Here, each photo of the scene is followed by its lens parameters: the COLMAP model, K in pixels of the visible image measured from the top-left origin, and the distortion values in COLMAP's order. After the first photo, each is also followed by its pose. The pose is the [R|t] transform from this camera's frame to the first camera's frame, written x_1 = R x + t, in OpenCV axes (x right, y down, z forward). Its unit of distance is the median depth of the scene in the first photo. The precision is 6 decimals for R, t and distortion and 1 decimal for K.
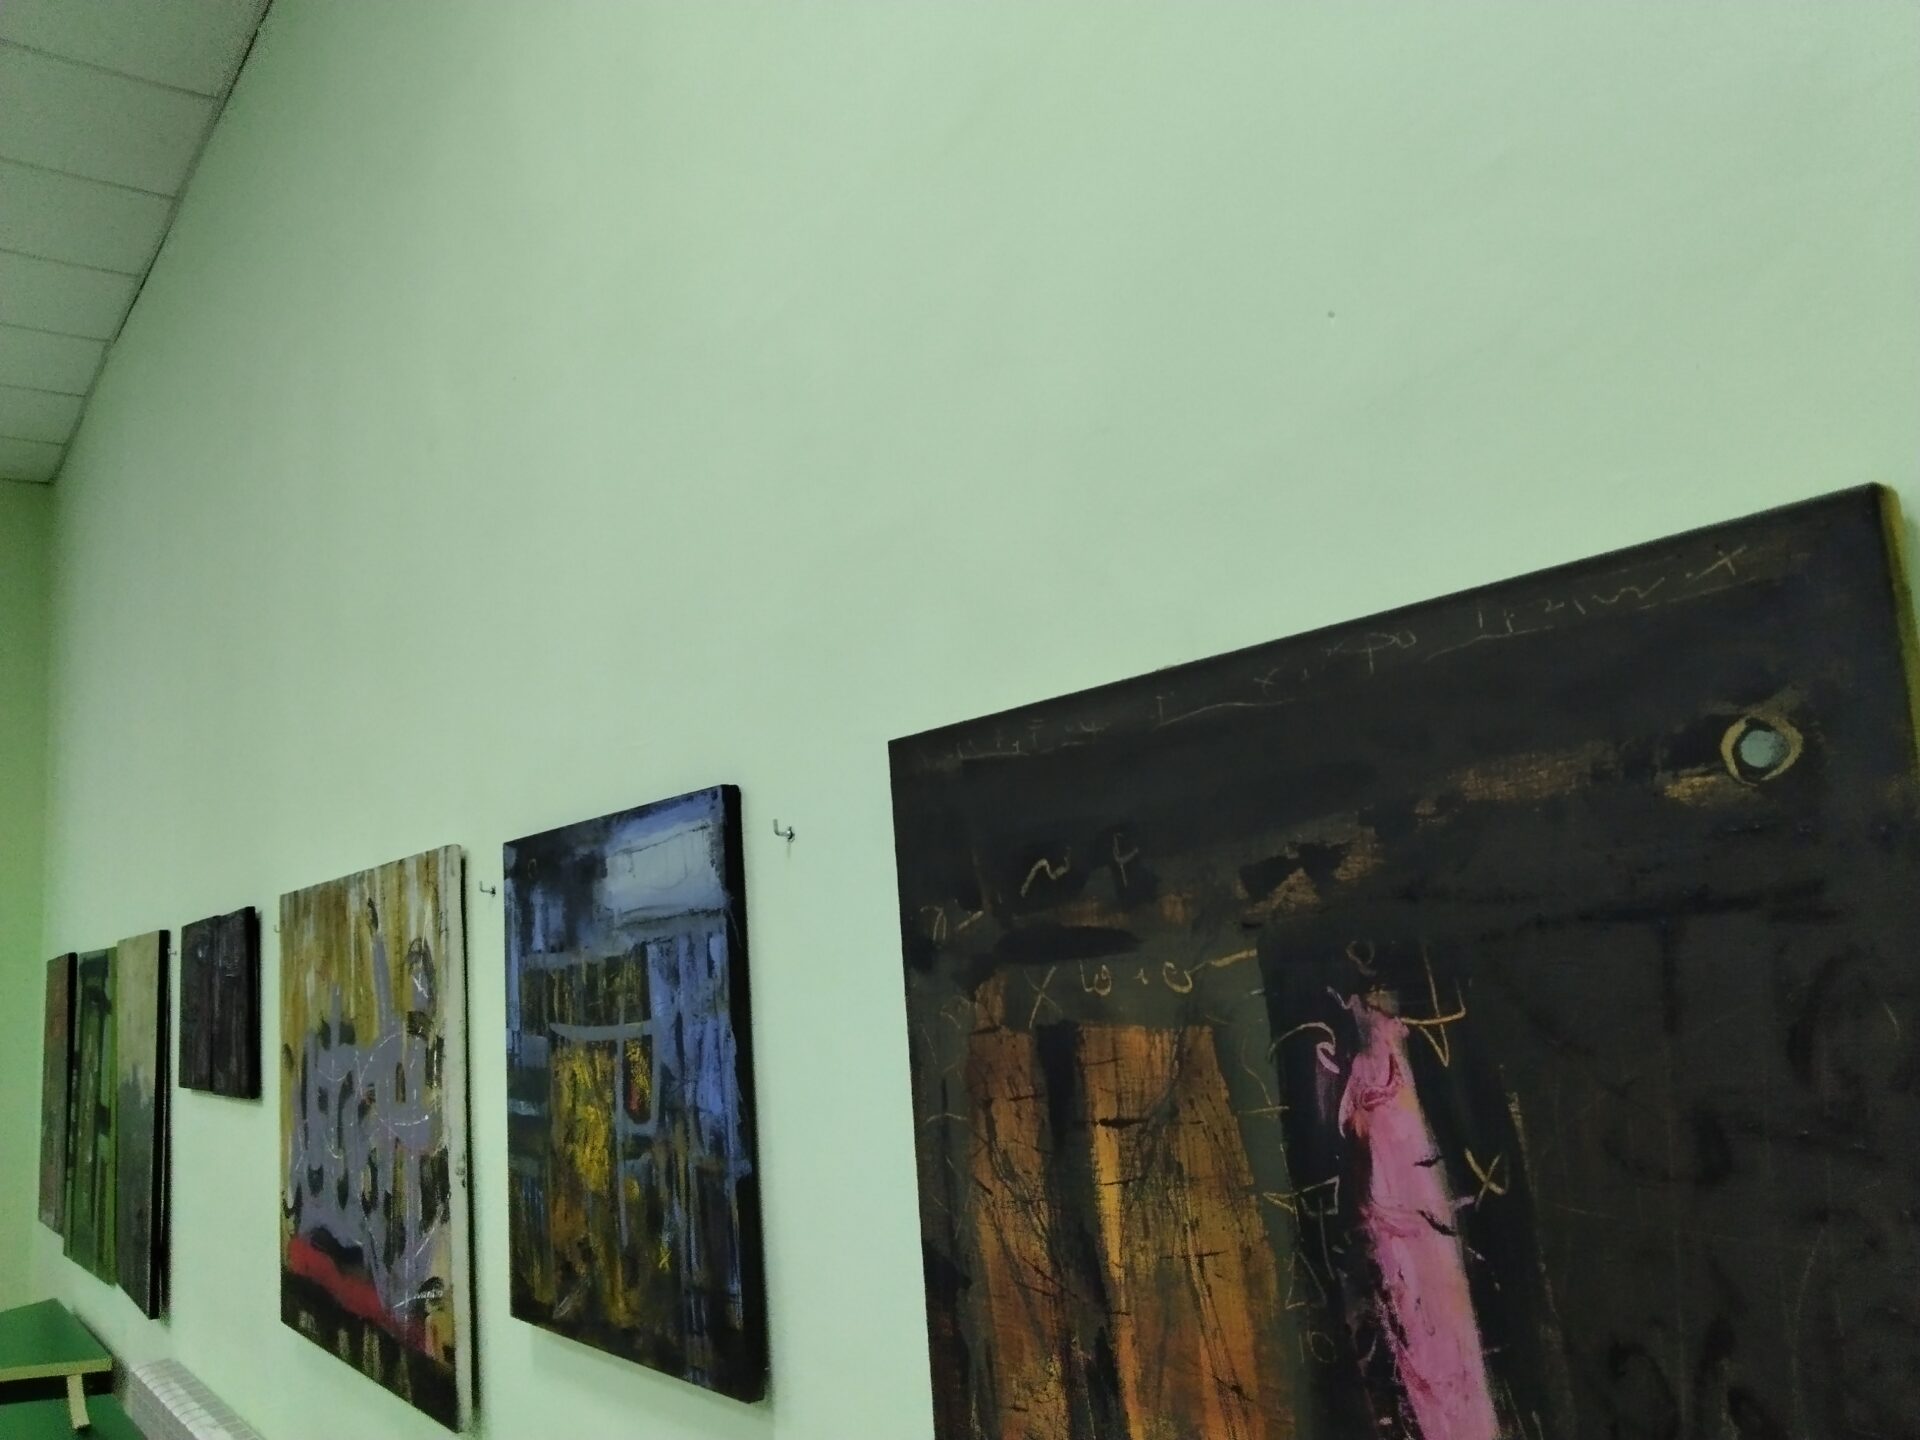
lens RADIAL K [[1487.7, 0, 962.5], [0, 1487.7, 715.6], [0, 0, 1]] dist [0.085777, -0.162137]
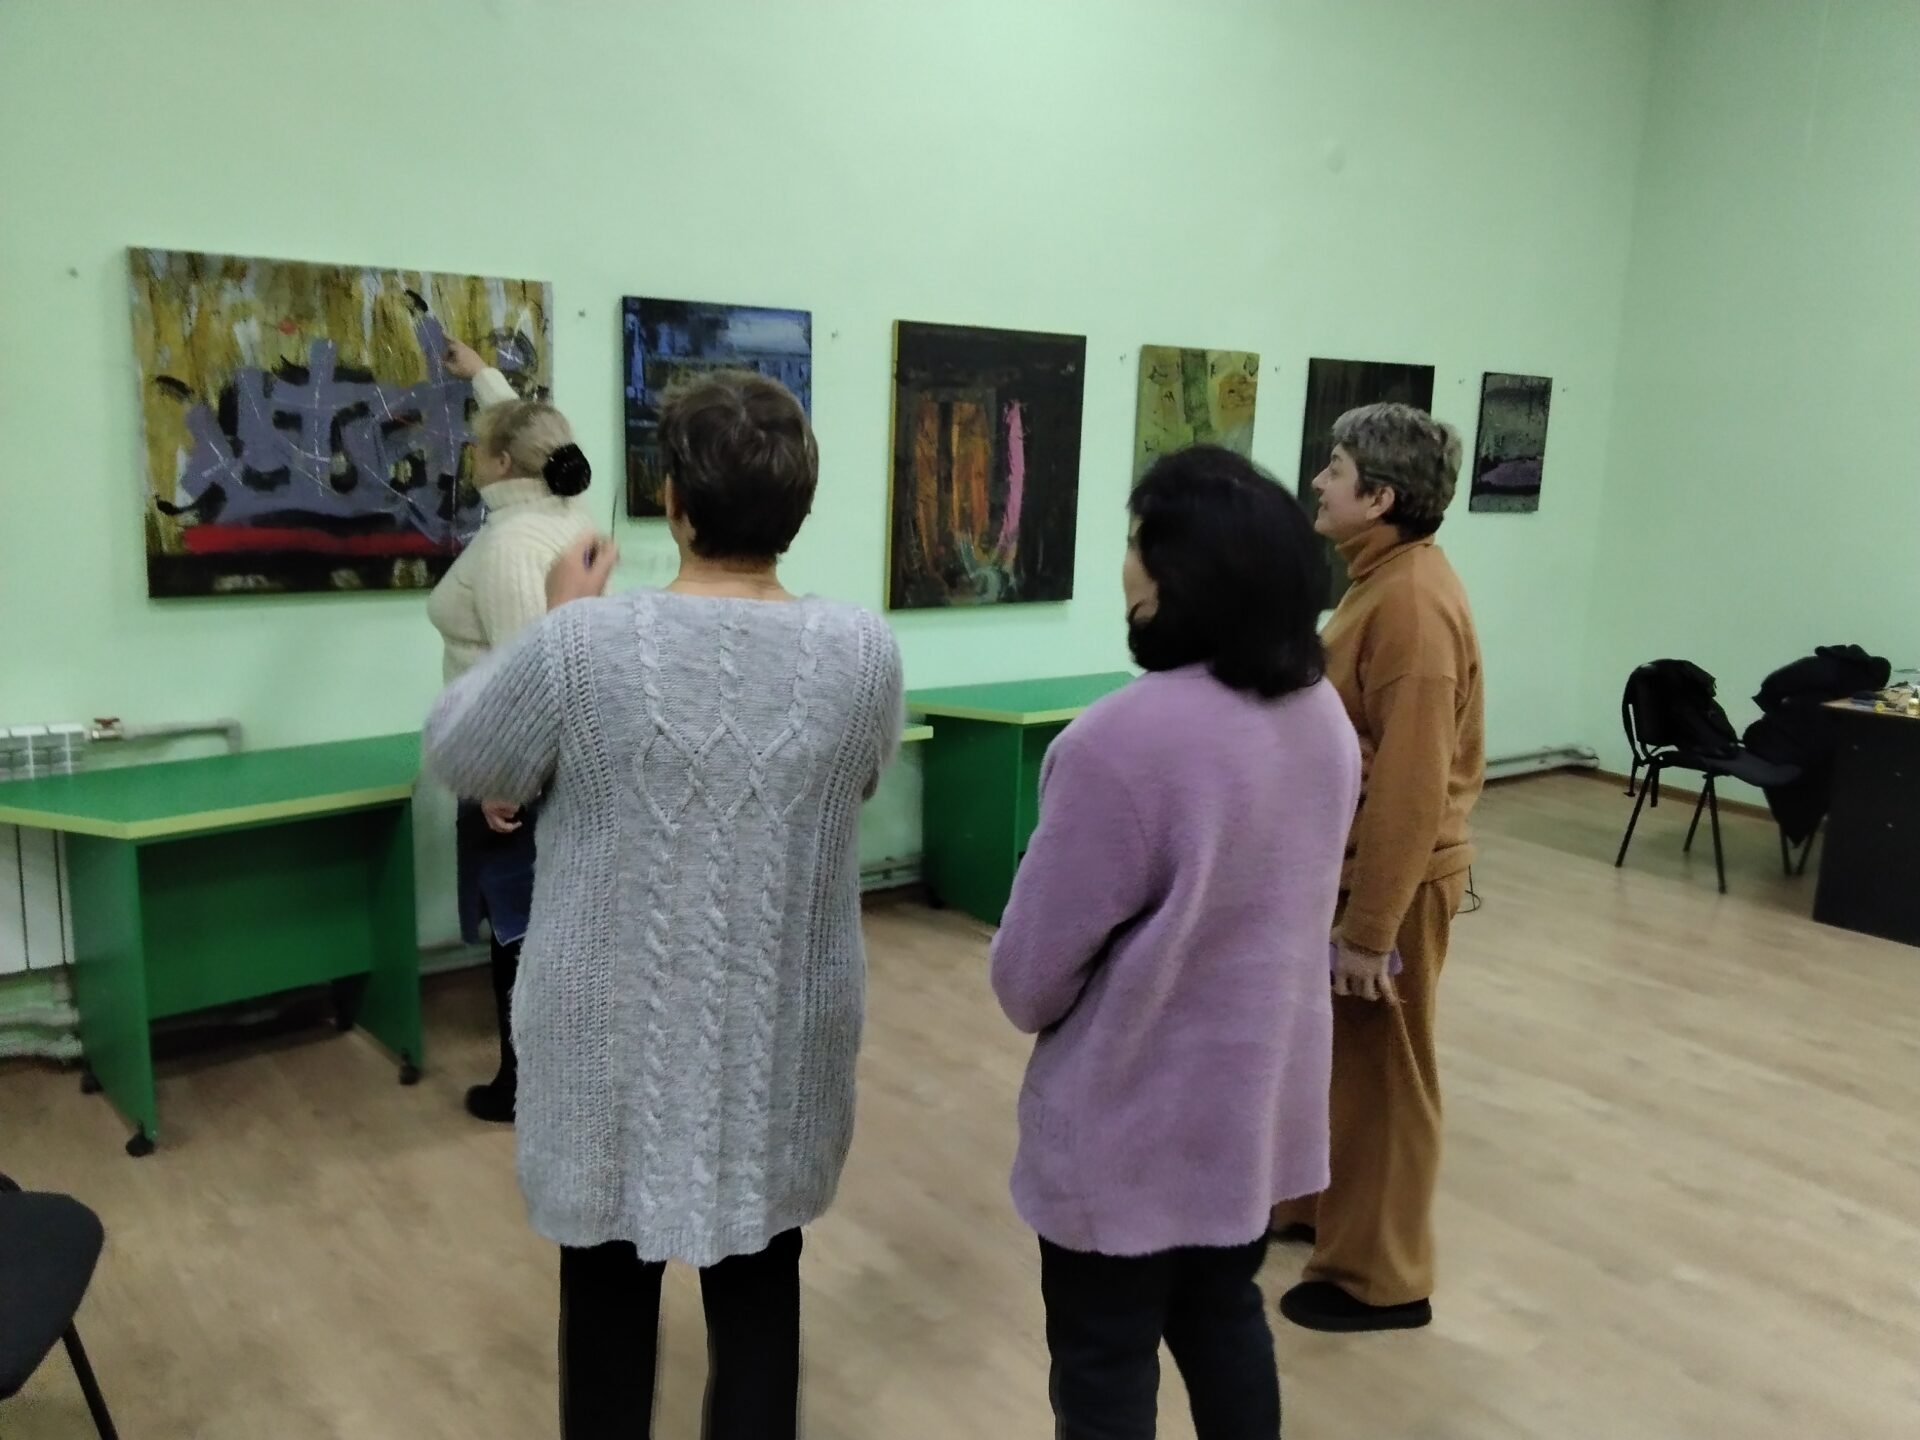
lens RADIAL K [[1487.7, 0, 962.5], [0, 1487.7, 715.6], [0, 0, 1]] dist [0.085777, -0.162137]
pose [[-0.000728, -0.126209, 0.992003, -3.956888], [-0.188475, 0.974242, 0.123811, 0.498295], [-0.982078, -0.186877, -0.024497, 0.802243]]
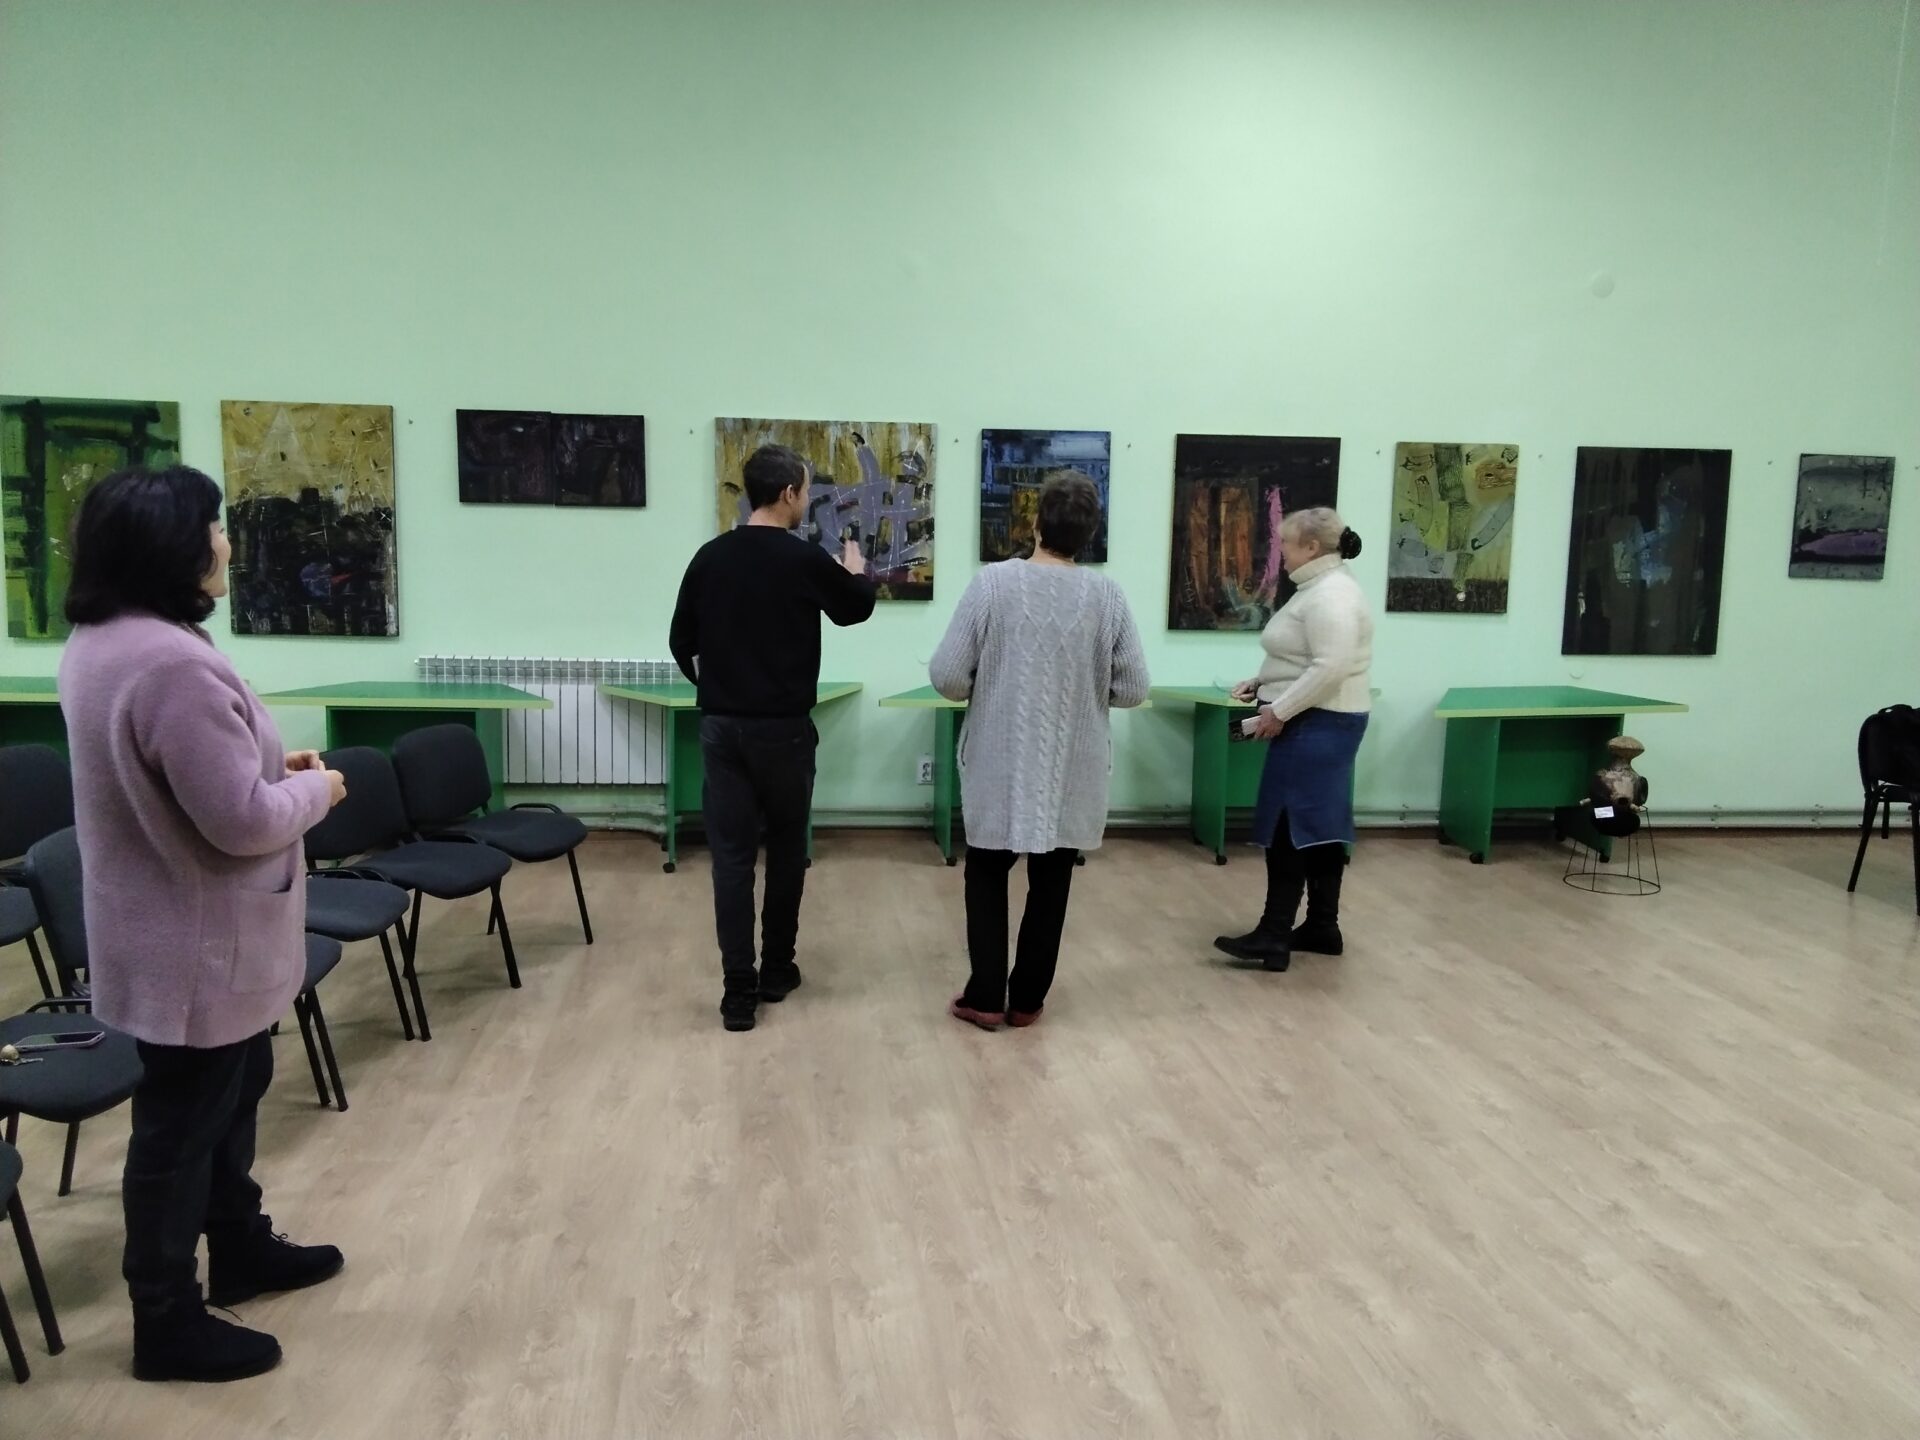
lens RADIAL K [[1487.7, 0, 962.5], [0, 1487.7, 715.6], [0, 0, 1]] dist [0.085777, -0.162137]
pose [[0.499558, -0.042719, 0.865226, -5.401369], [-0.187504, 0.969774, 0.156140, 0.322934], [-0.845744, -0.240235, 0.476449, -1.207957]]
